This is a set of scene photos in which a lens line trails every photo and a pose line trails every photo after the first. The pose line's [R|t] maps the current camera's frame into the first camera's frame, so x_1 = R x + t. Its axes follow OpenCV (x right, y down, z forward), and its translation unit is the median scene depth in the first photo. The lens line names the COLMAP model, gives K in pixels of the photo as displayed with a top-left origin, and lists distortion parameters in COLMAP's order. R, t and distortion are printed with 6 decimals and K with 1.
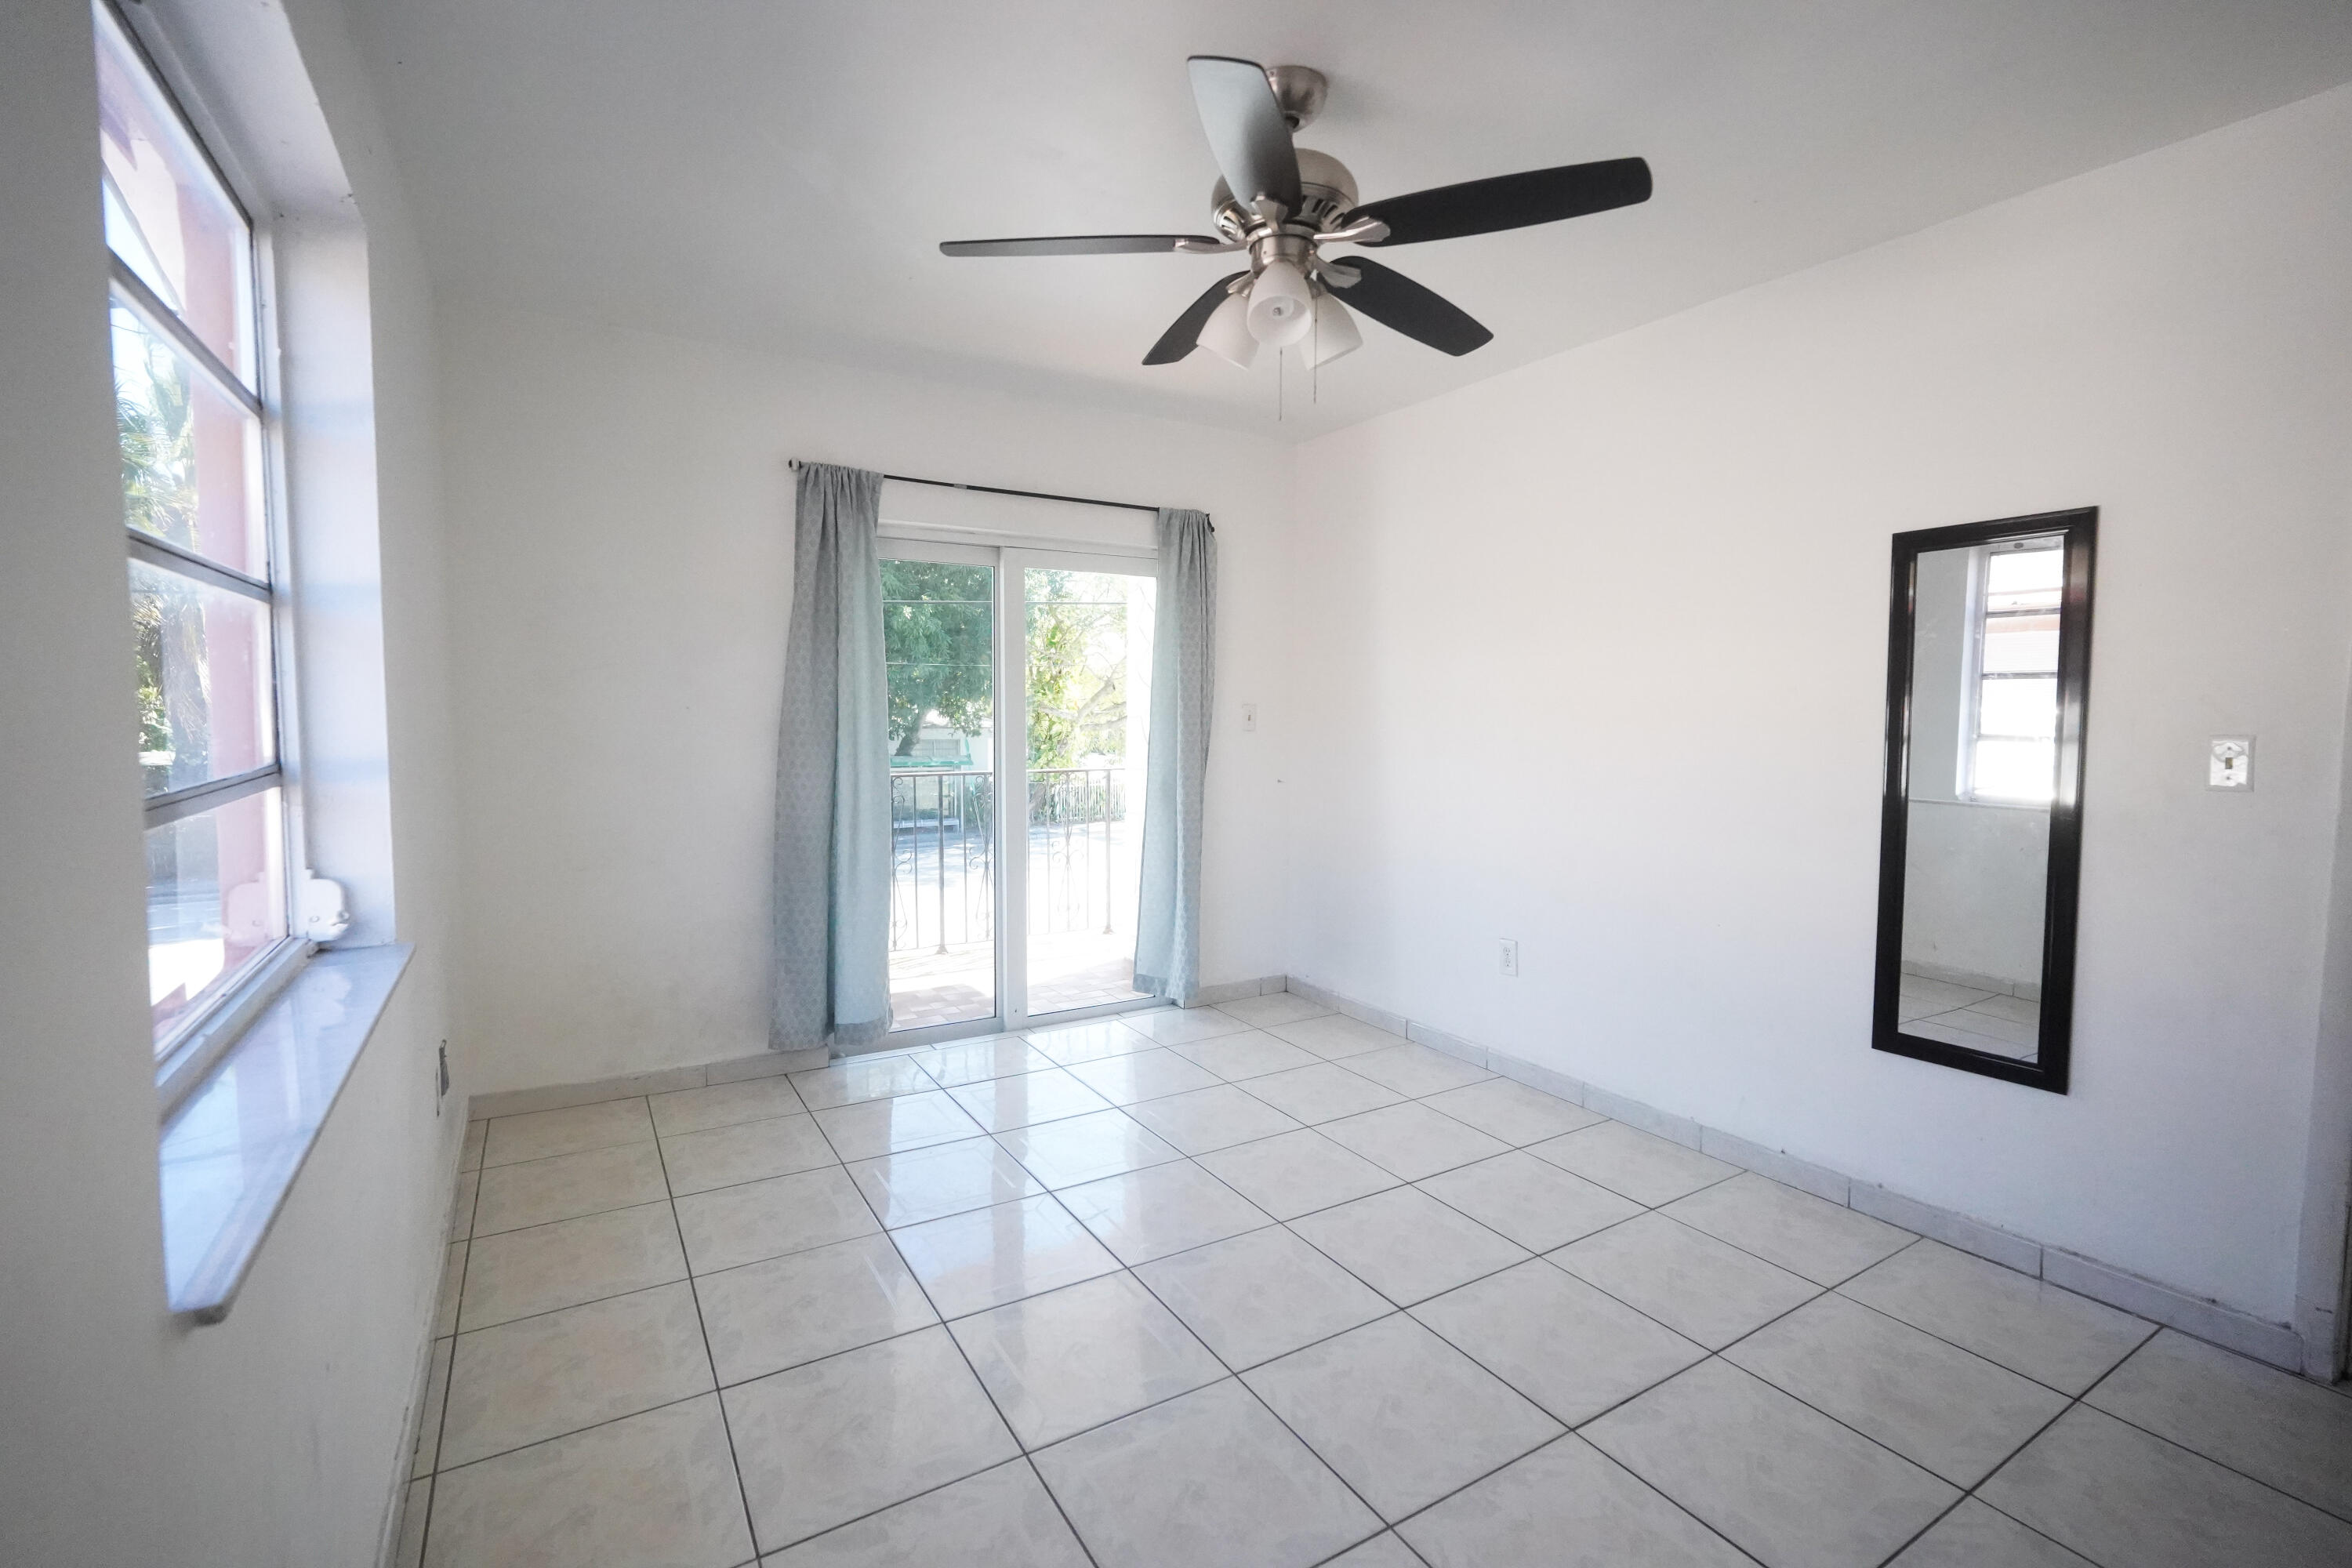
lens RADIAL K [[1049.1, 0, 1180.7], [0, 1049.1, 781.4], [0, 0, 1]] dist [-0.011672, 0.005759]
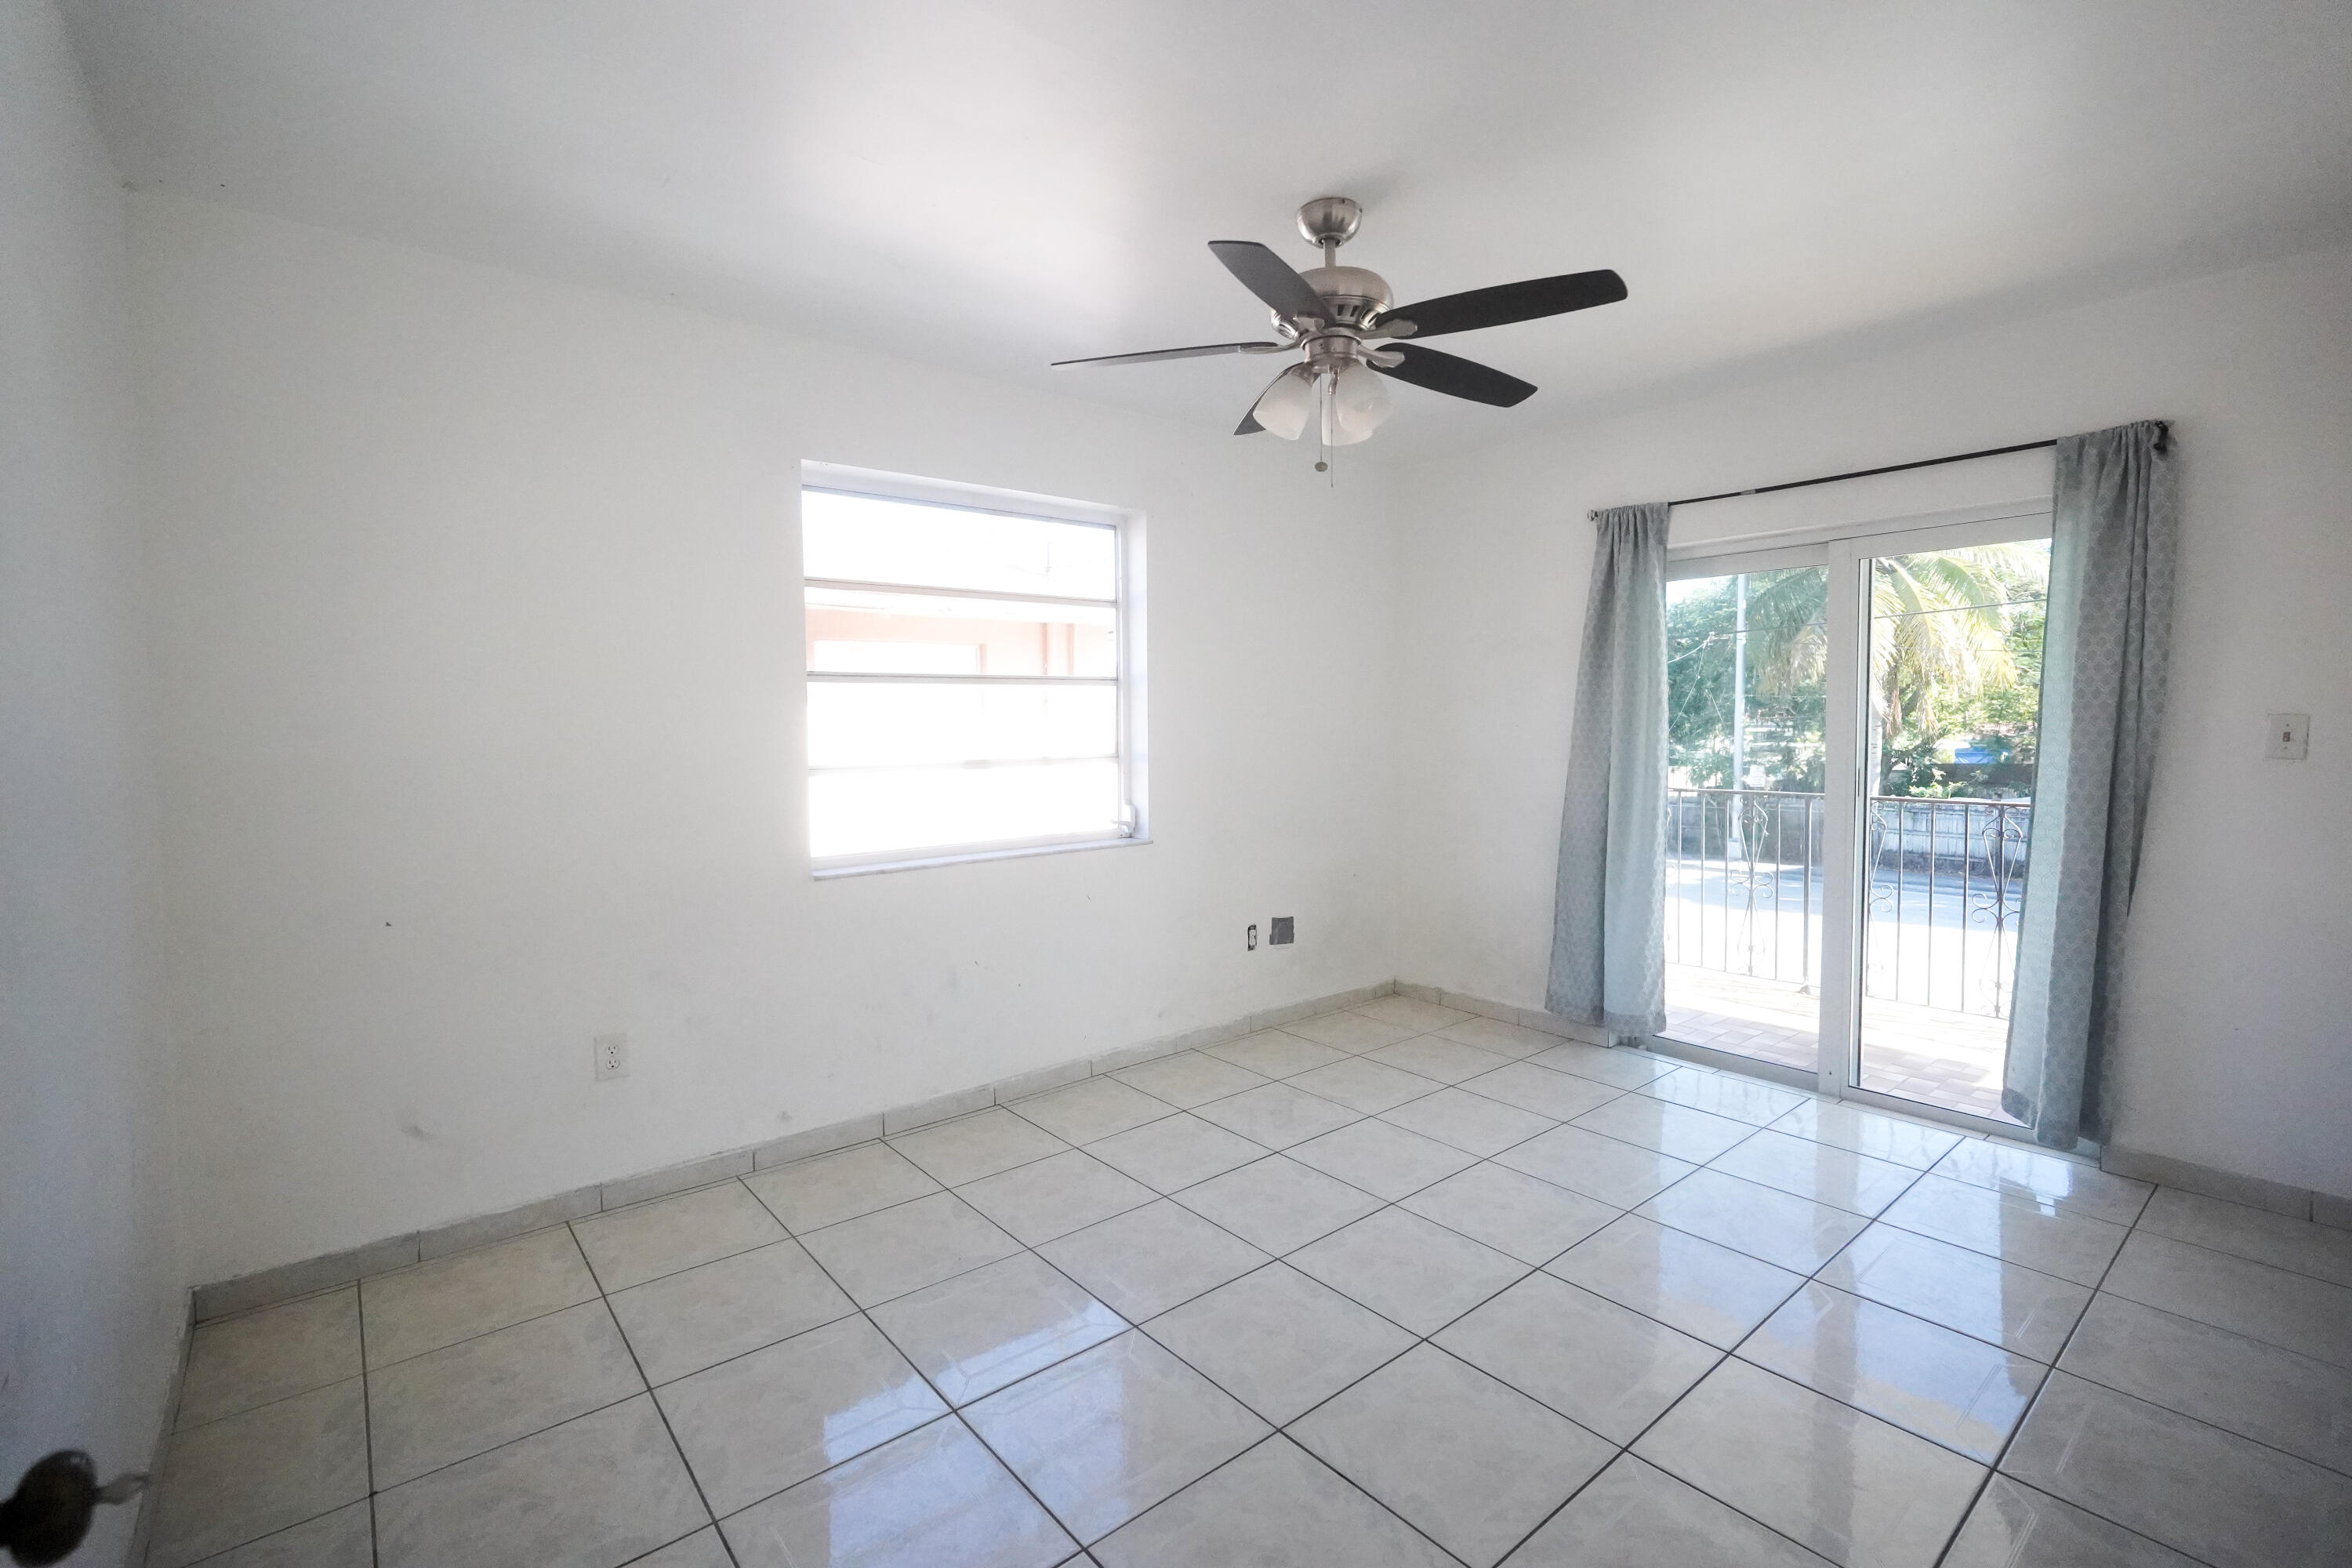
lens RADIAL K [[1049.1, 0, 1180.8], [0, 1049.1, 781.7], [0, 0, 1]] dist [-0.011672, 0.005759]
pose [[0.150008, 0.046244, -0.987603, 0.654712], [-0.063871, 0.997272, 0.036995, -0.020484], [0.986620, 0.057530, 0.152552, 0.352601]]
